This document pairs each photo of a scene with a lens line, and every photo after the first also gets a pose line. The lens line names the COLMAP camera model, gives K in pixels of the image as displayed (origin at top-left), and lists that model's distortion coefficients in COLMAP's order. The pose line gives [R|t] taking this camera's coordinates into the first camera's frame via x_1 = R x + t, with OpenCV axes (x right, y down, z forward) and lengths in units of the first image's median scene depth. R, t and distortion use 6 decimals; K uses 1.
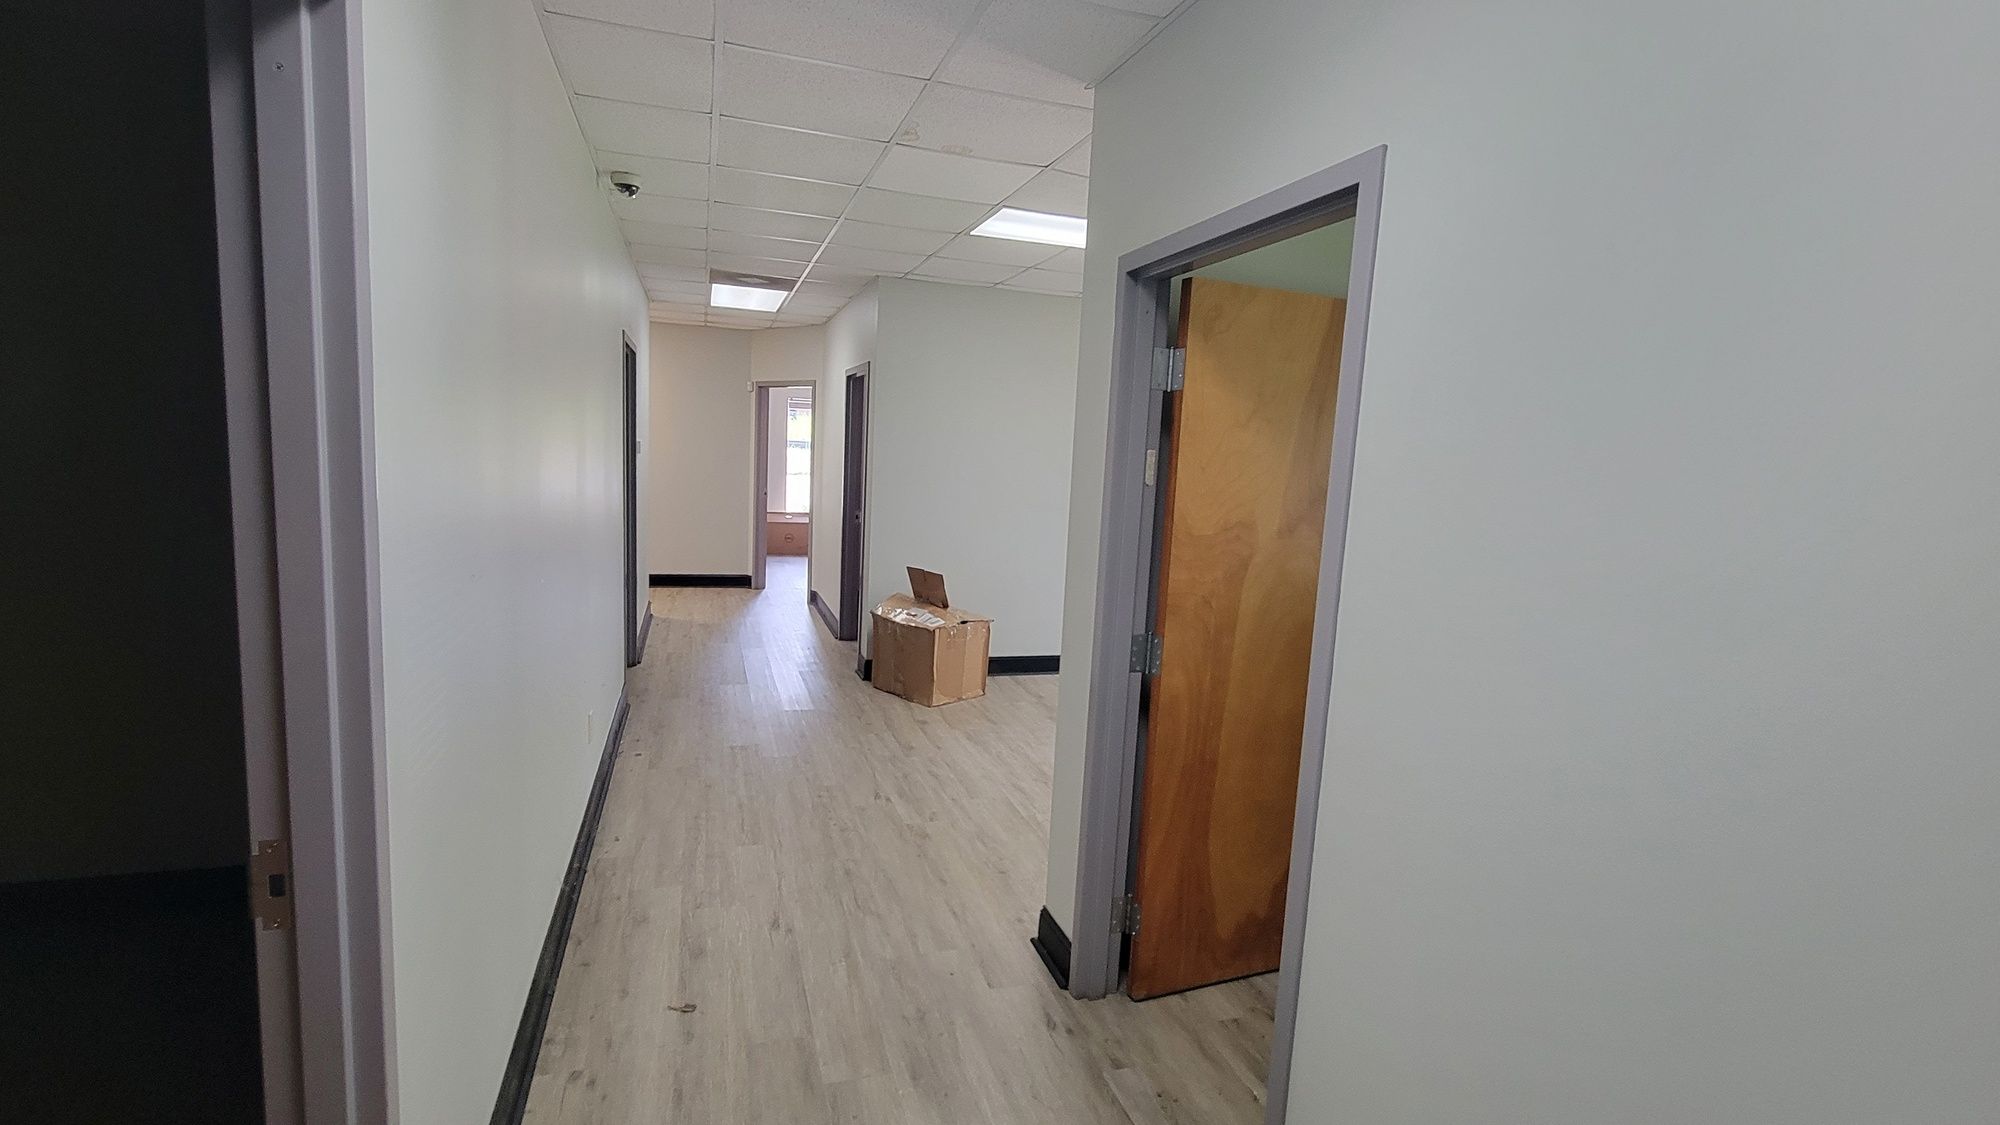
lens RADIAL K [[823.1, 0, 1003.8], [0, 823.1, 557.0], [0, 0, 1]] dist [-0.000285, -0.000074]
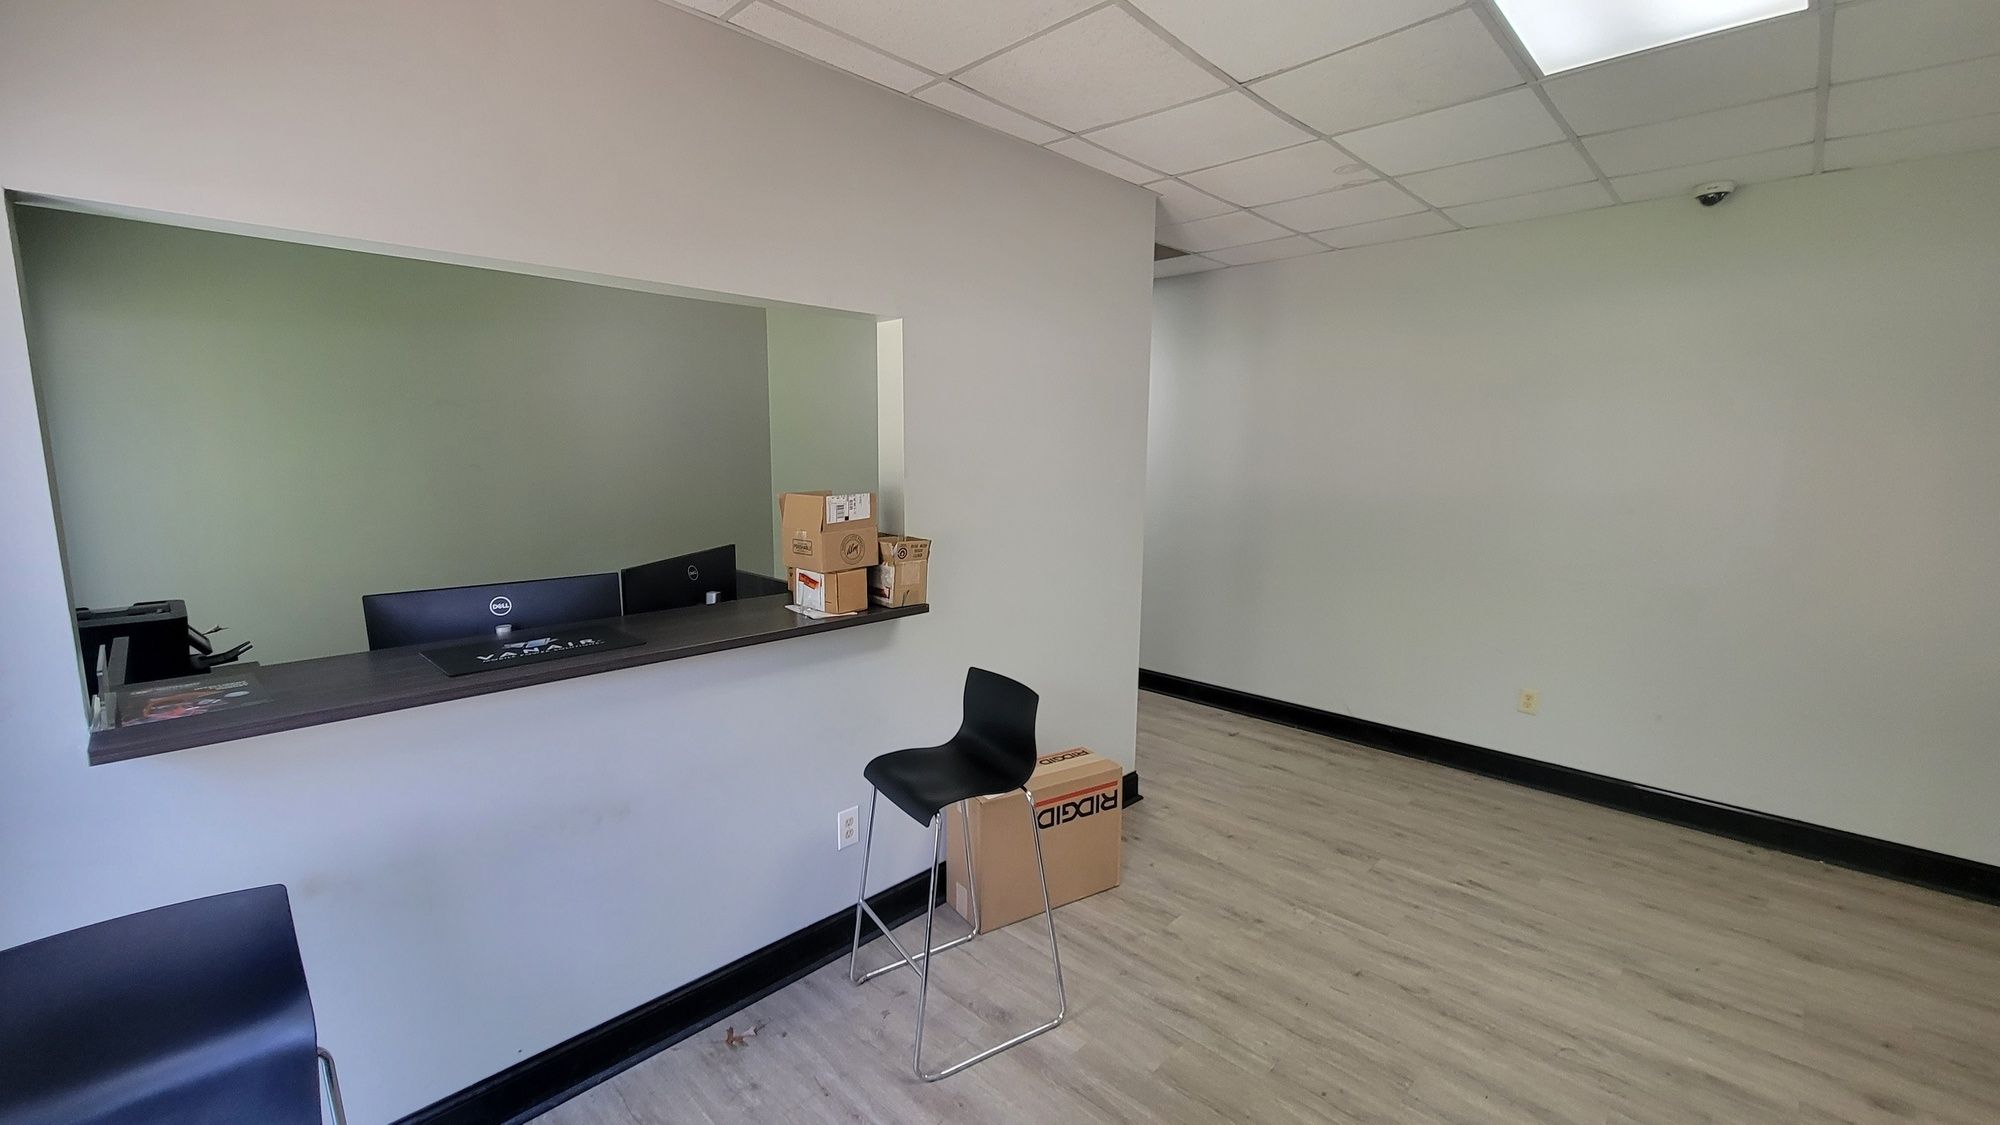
lens RADIAL K [[823.1, 0, 997.8], [0, 823.1, 562.2], [0, 0, 1]] dist [-0.000285, -0.000074]
pose [[-0.868133, 0.012854, -0.496165, 0.710786], [-0.115404, 0.967039, 0.226974, -0.158965], [0.482728, 0.254303, -0.838036, 1.485139]]
